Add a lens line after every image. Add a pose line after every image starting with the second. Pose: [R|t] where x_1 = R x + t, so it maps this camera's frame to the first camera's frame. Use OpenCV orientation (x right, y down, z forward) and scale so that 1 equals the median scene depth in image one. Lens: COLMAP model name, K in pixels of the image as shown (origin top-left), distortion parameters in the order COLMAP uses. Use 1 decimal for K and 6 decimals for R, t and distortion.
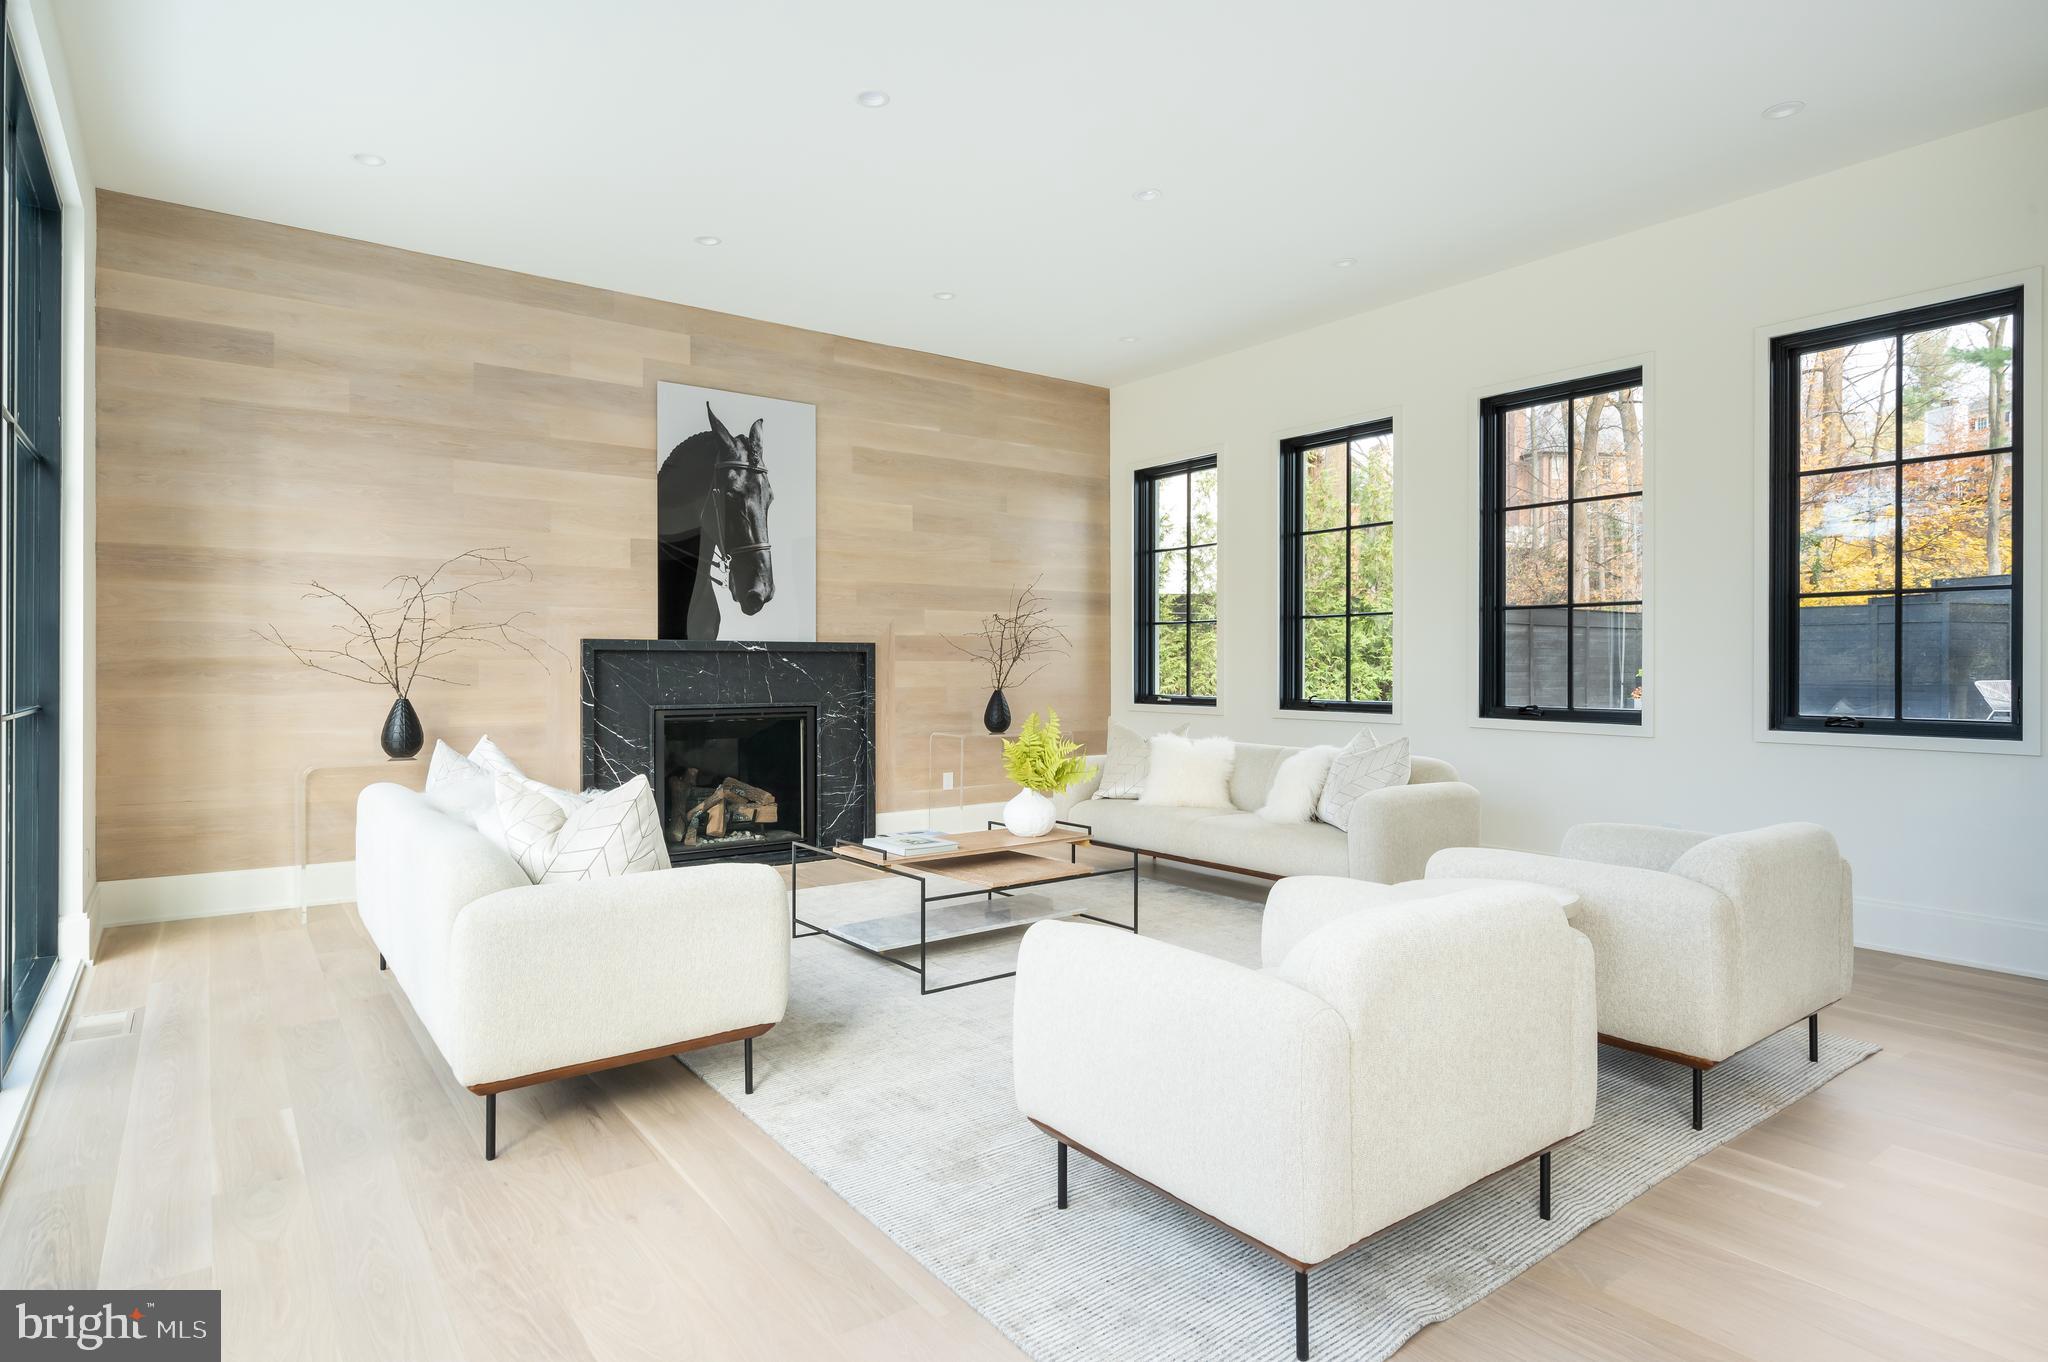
lens RADIAL K [[1119.6, 0, 1025.6], [0, 1119.6, 666.7], [0, 0, 1]] dist [0.000569, -0.001429]
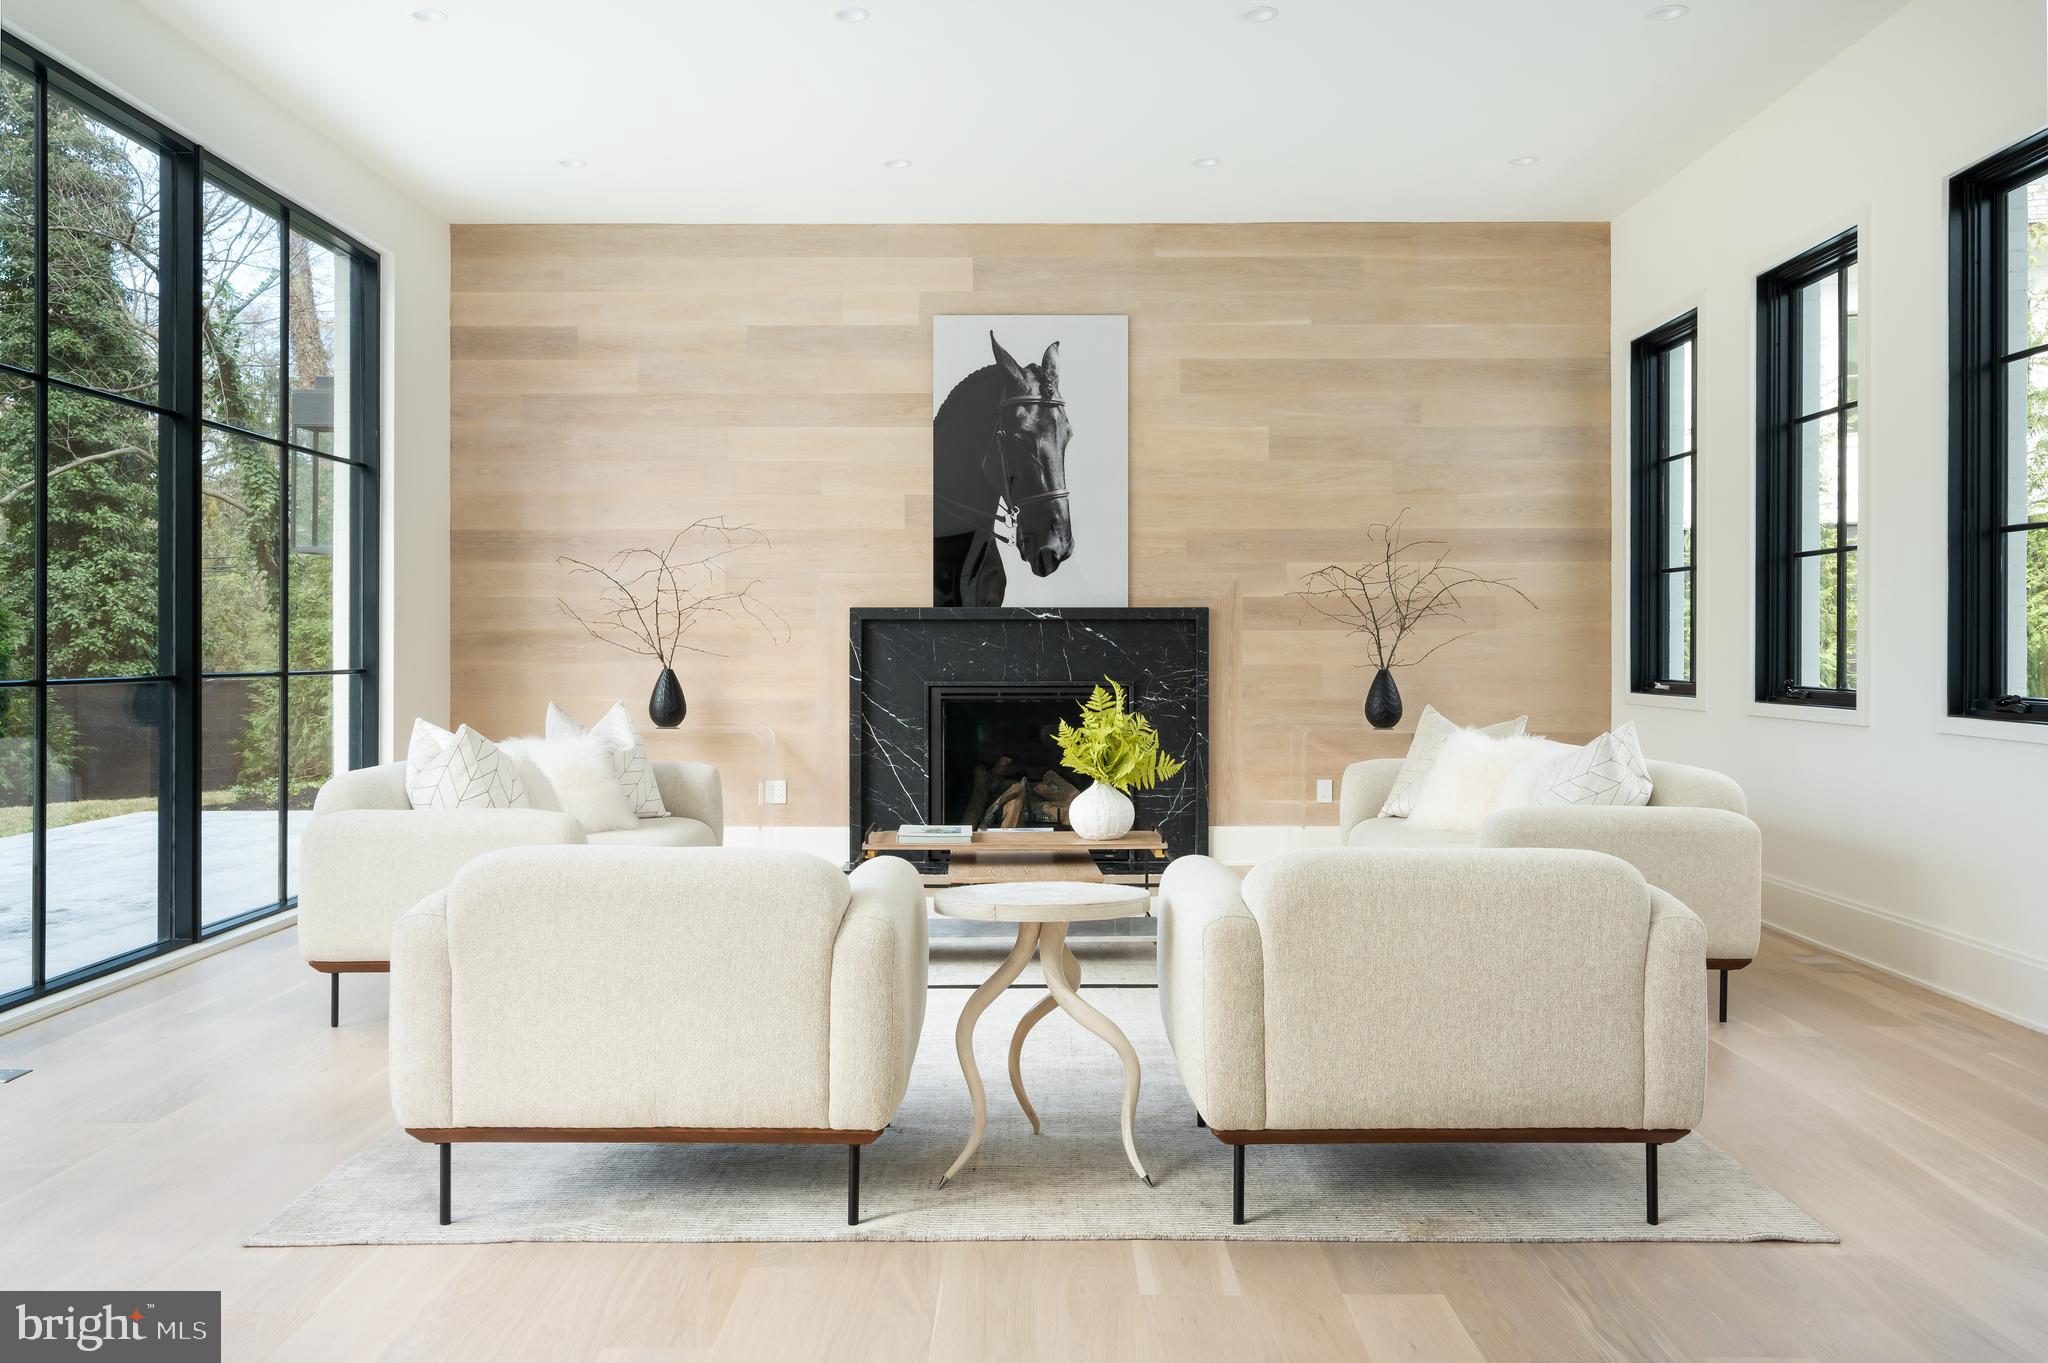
lens RADIAL K [[1633.6, 0, 1032.8], [0, 1633.6, 649.4], [0, 0, 1]] dist [-0.002685, 0.003262]
pose [[0.793075, -0.001160, -0.609123, 0.504364], [-0.000042, 0.999998, -0.001958, 0.011199], [0.609124, 0.001579, 0.793074, 0.021742]]
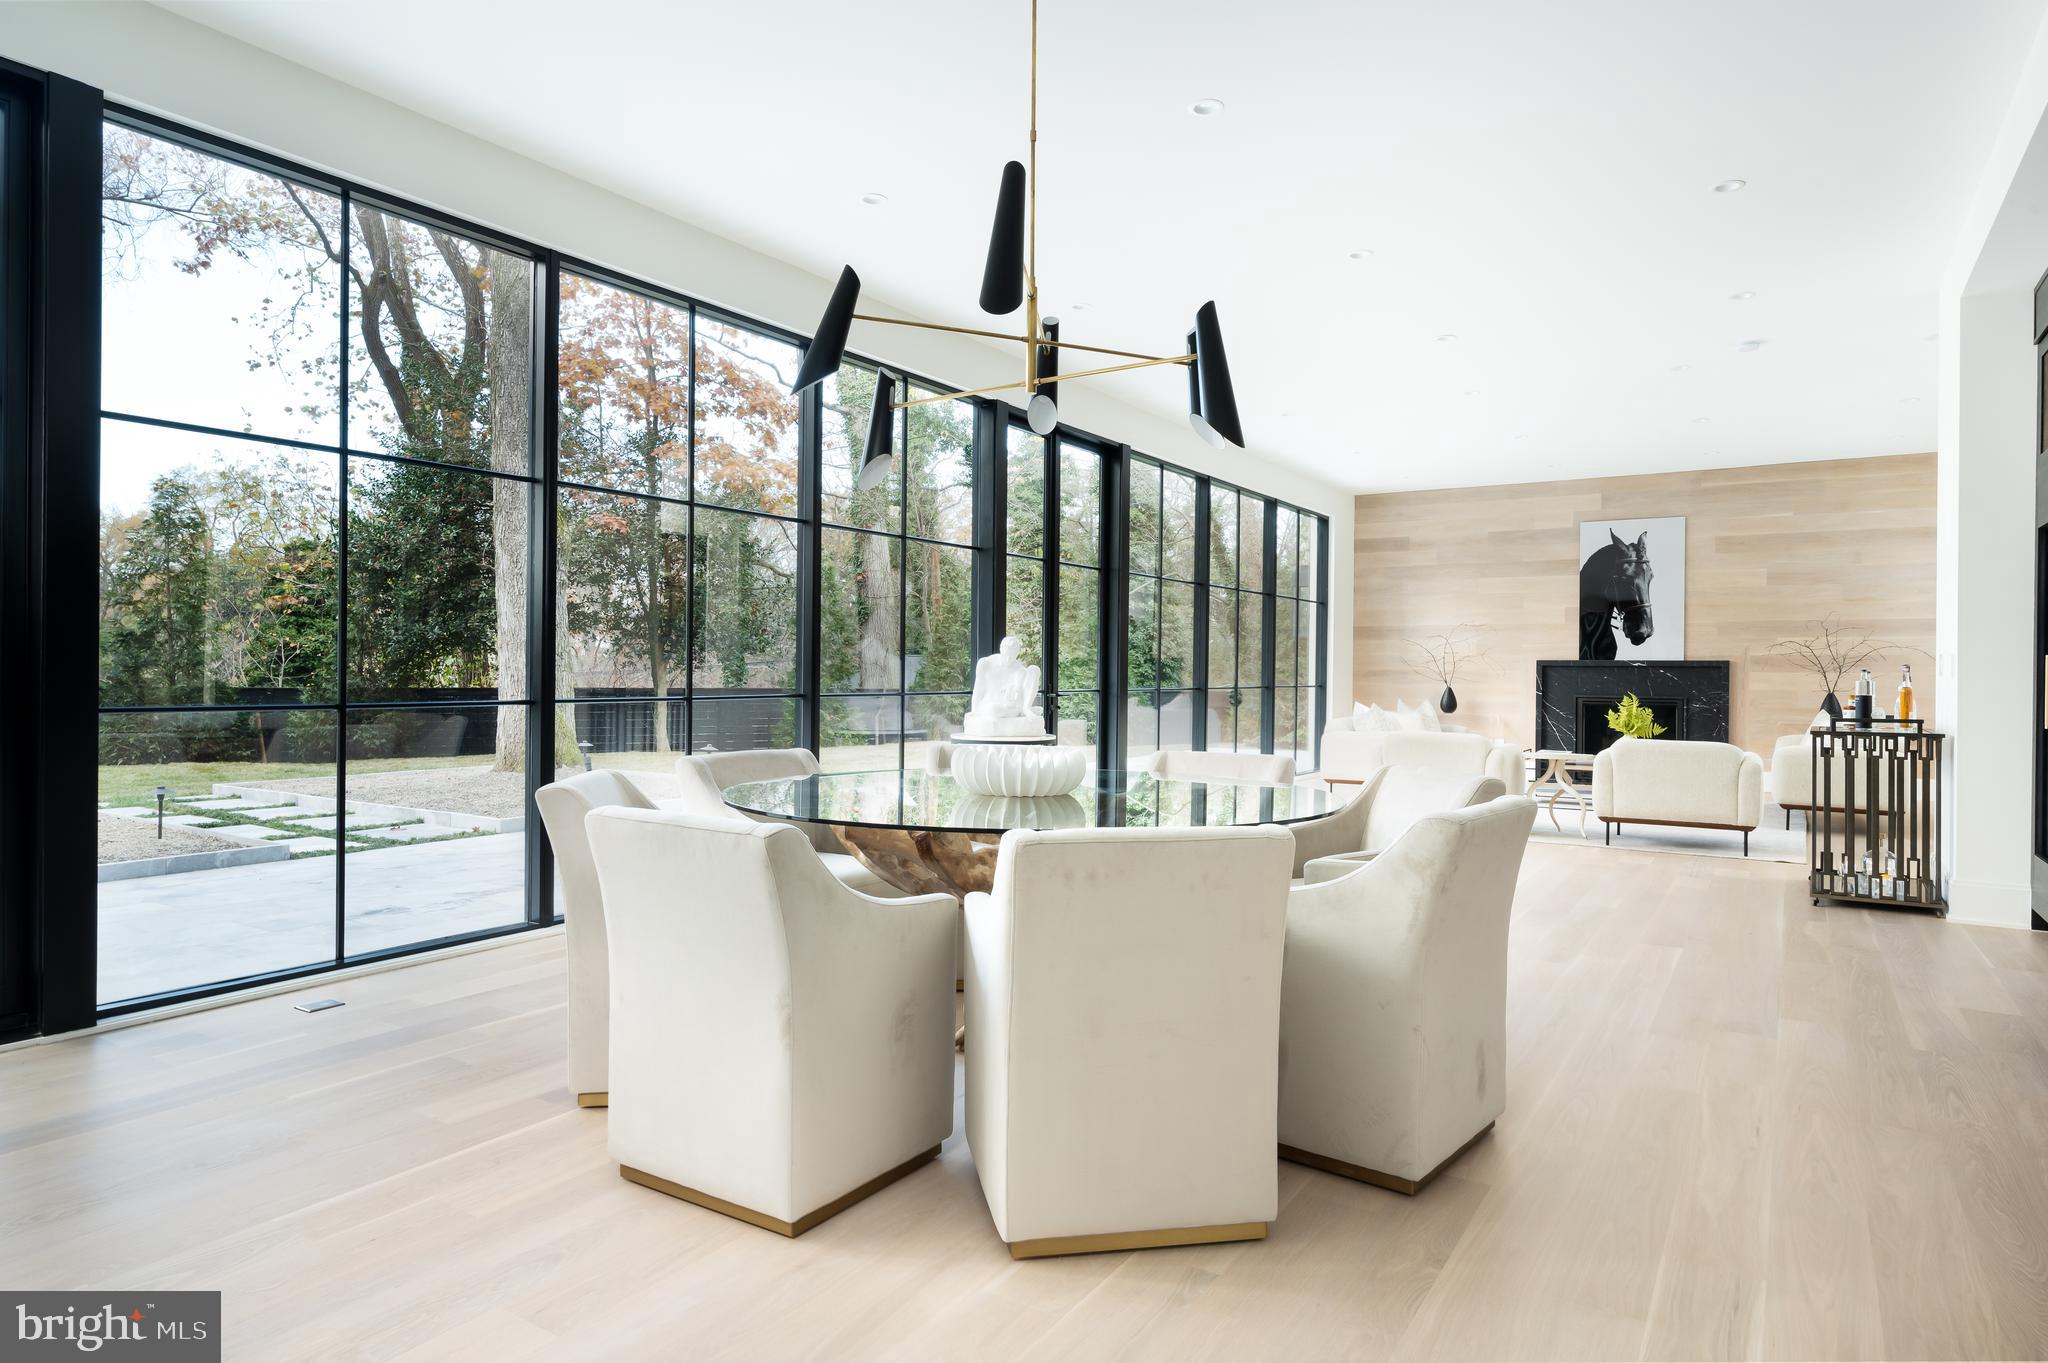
lens RADIAL K [[1176.7, 0, 1030.8], [0, 1176.7, 673.3], [0, 0, 1]] dist [0.002227, -0.002190]
pose [[0.338401, 0.002558, -0.940999, 1.178370], [-0.010521, 0.999944, -0.001065, 0.009252], [0.940943, 0.010260, 0.338409, -0.515900]]
